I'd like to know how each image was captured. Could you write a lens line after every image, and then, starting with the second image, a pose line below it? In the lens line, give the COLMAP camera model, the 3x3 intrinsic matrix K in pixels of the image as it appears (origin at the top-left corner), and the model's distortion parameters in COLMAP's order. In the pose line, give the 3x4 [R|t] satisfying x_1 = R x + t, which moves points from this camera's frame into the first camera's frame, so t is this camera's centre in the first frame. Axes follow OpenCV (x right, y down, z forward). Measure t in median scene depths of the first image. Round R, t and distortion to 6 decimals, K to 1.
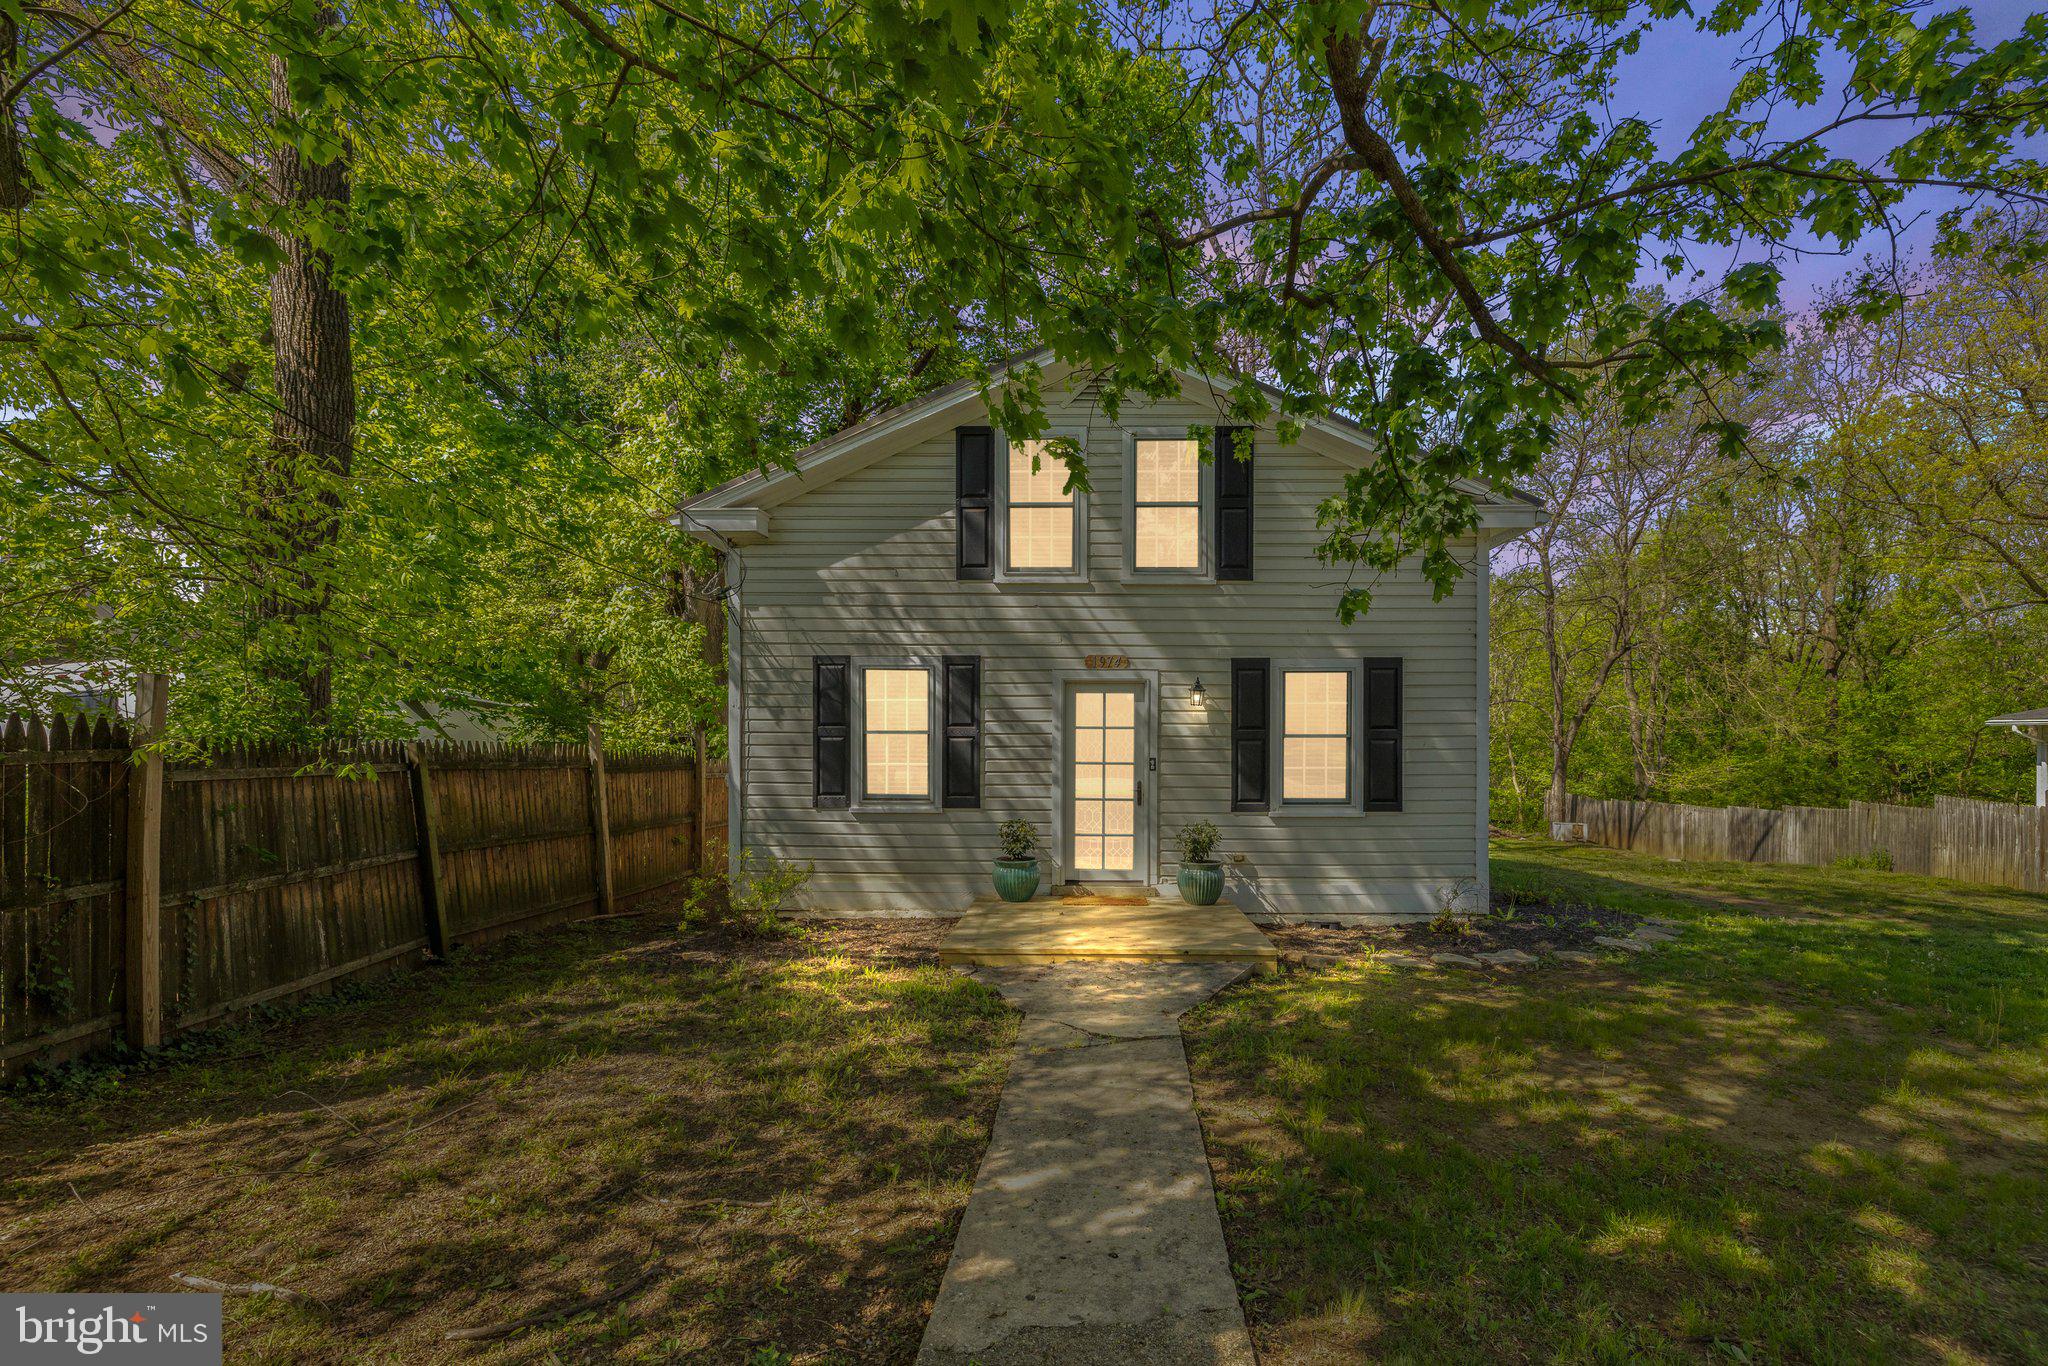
lens RADIAL K [[853.9, 0, 1112.9], [0, 853.9, 750.1], [0, 0, 1]] dist [-0.003638, -0.000934]
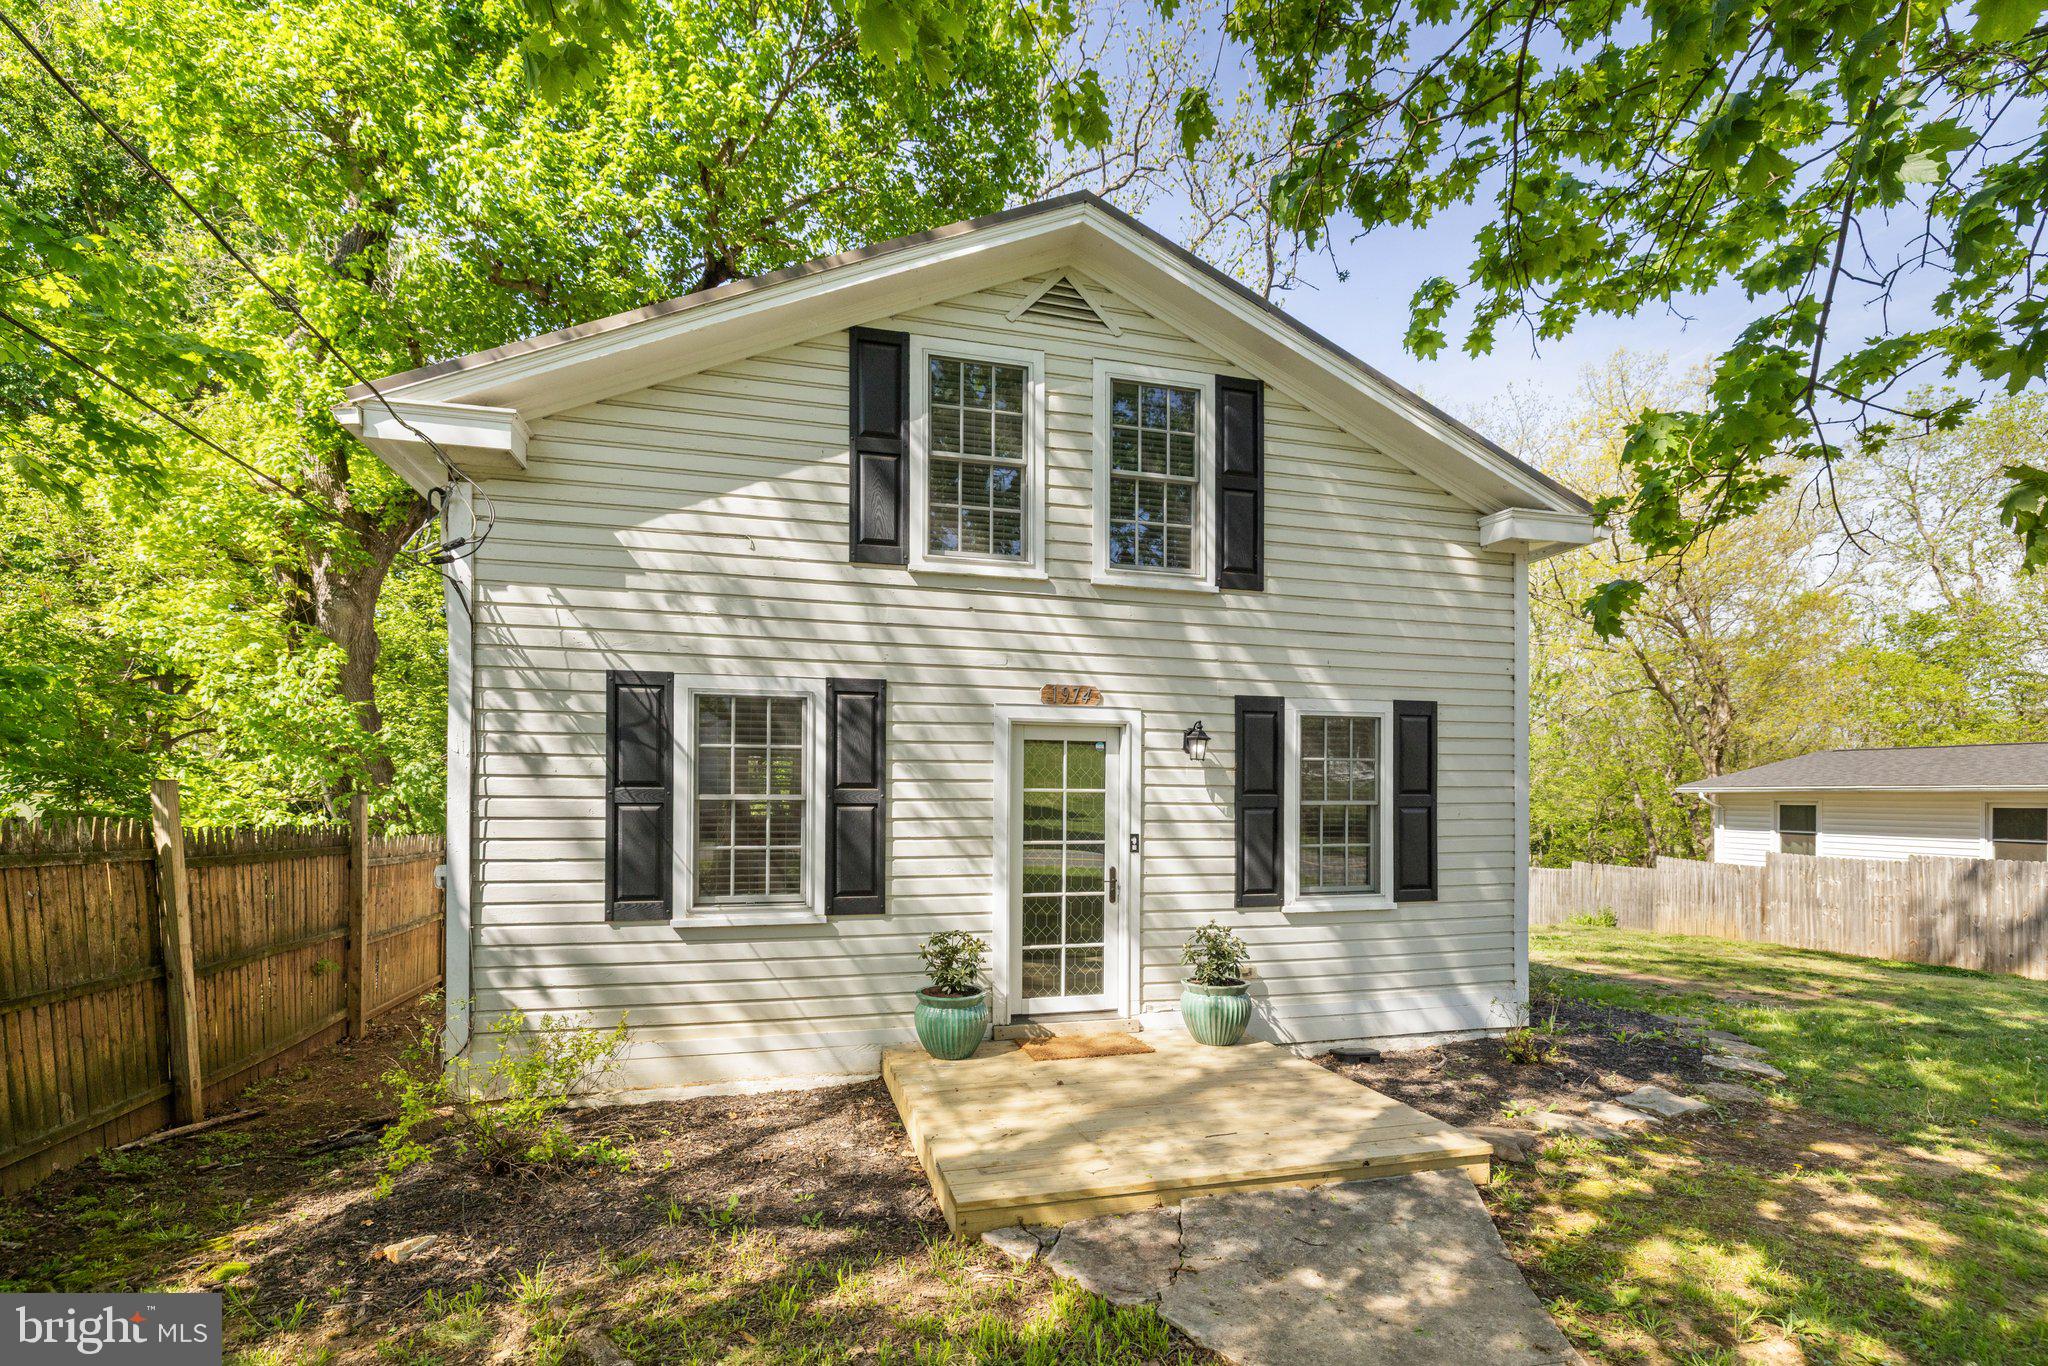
lens RADIAL K [[853.9, 0, 1028.8], [0, 853.9, 802.9], [0, 0, 1]] dist [-0.003638, -0.000934]
pose [[0.967795, 0.000272, 0.251741, -0.212200], [0.003466, 0.999890, -0.014405, -0.006881], [-0.251717, 0.014813, 0.967687, 0.337311]]
